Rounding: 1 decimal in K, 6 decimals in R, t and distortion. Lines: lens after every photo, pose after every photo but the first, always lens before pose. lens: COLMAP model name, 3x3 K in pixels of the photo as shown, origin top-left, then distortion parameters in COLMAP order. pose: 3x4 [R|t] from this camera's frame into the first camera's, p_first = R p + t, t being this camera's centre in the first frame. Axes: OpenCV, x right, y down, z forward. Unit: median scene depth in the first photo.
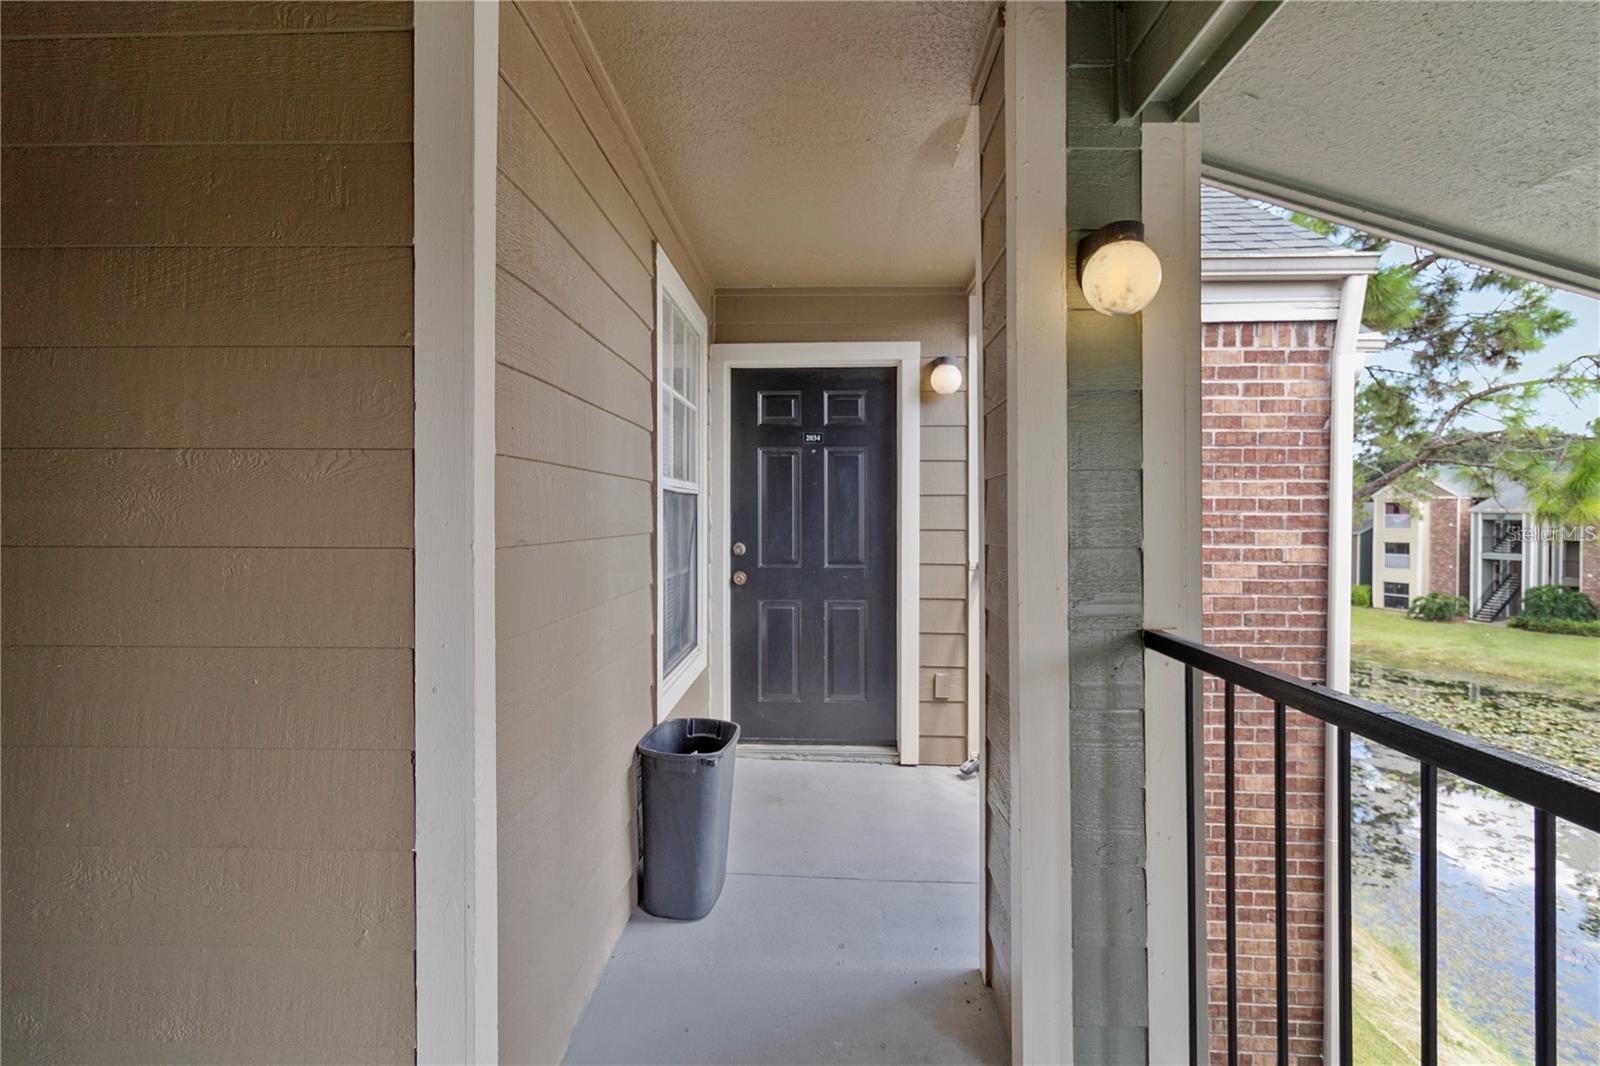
lens RADIAL K [[736.1, 0, 798.0], [0, 736.1, 519.7], [0, 0, 1]] dist [-0.000966, 0.000227]
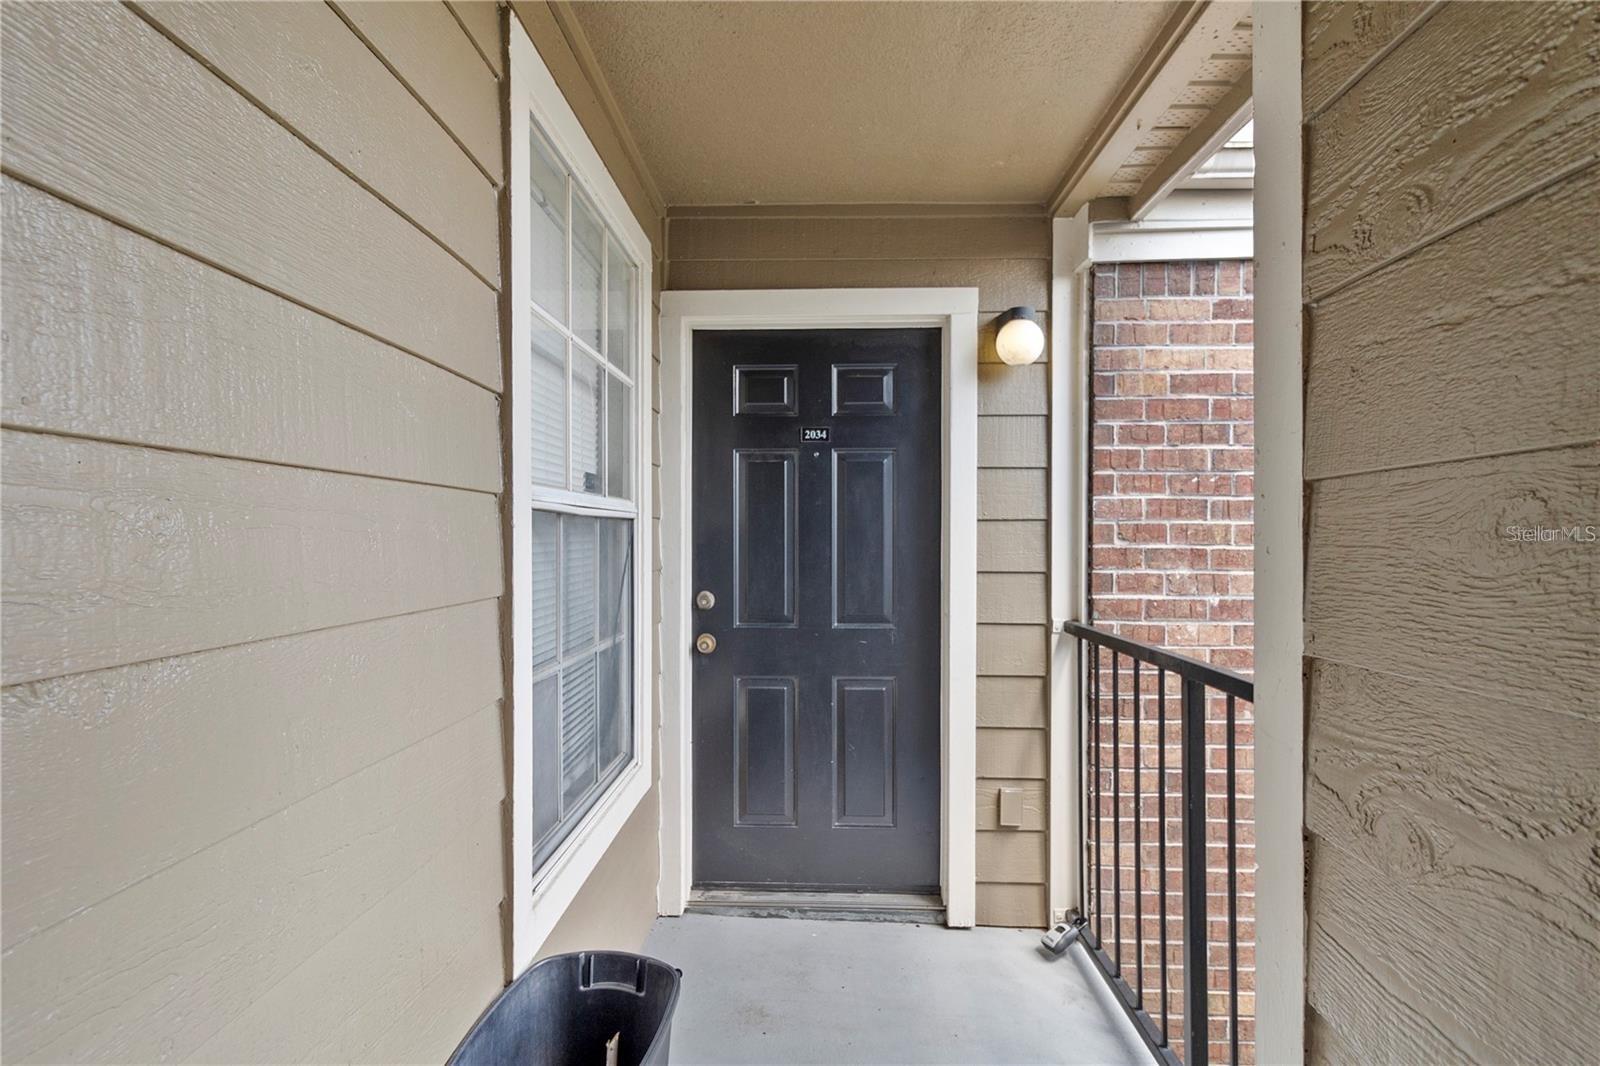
lens RADIAL K [[736.1, 0, 796.3], [0, 736.1, 539.2], [0, 0, 1]] dist [-0.000966, 0.000227]
pose [[0.999977, 0.000486, 0.006748, -0.001432], [-0.000449, 0.999984, -0.005583, -0.012181], [-0.006751, 0.005580, 0.999962, 0.335153]]
